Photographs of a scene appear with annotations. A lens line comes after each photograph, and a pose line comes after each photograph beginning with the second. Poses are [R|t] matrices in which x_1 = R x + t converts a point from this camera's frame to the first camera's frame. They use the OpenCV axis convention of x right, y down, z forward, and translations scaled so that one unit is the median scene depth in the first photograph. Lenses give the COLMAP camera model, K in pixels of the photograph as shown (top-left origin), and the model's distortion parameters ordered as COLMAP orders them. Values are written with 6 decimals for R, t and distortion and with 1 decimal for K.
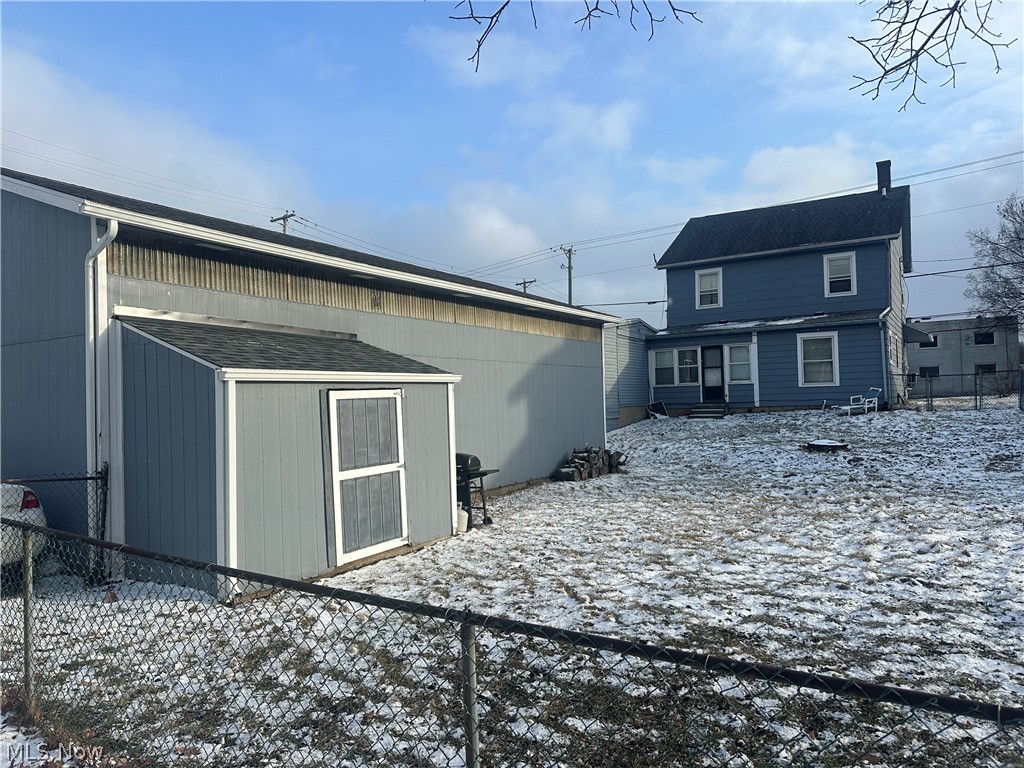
lens RADIAL K [[715.9, 0, 508.3], [0, 715.9, 376.6], [0, 0, 1]] dist [0.064927, -0.089430]
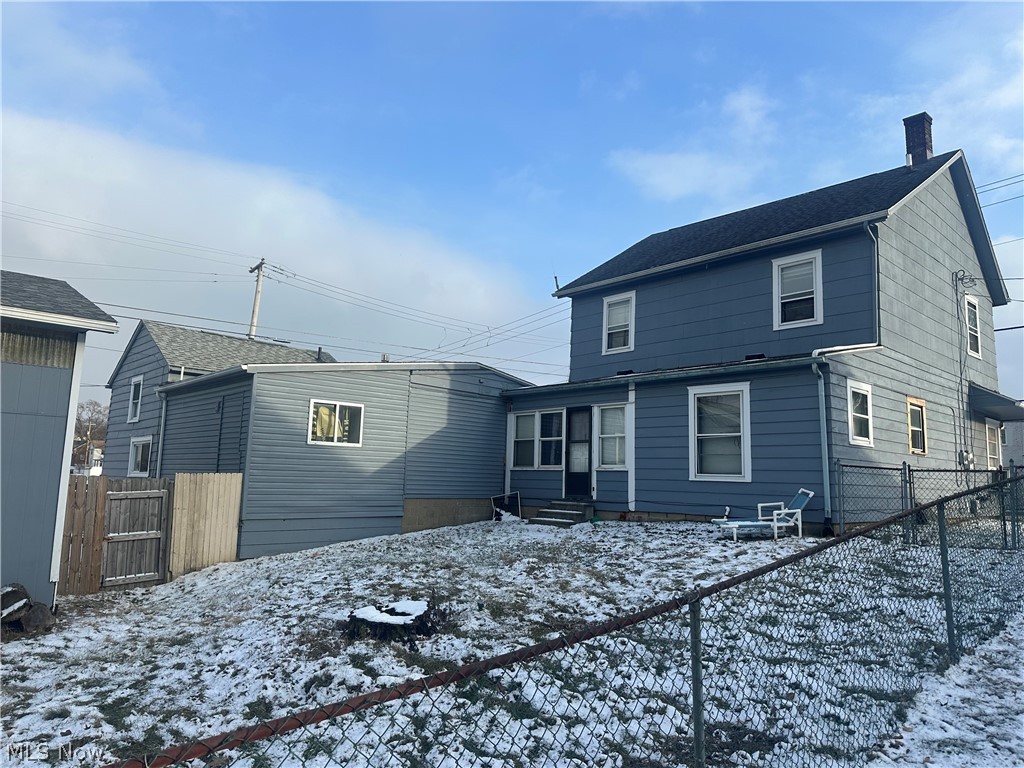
lens RADIAL K [[715.9, 0, 508.3], [0, 715.9, 376.6], [0, 0, 1]] dist [0.064927, -0.089430]
pose [[0.961262, 0.014807, -0.275237, 0.394822], [-0.046830, 0.992812, -0.110140, 0.002201], [0.271628, 0.118763, 0.955046, 0.388682]]
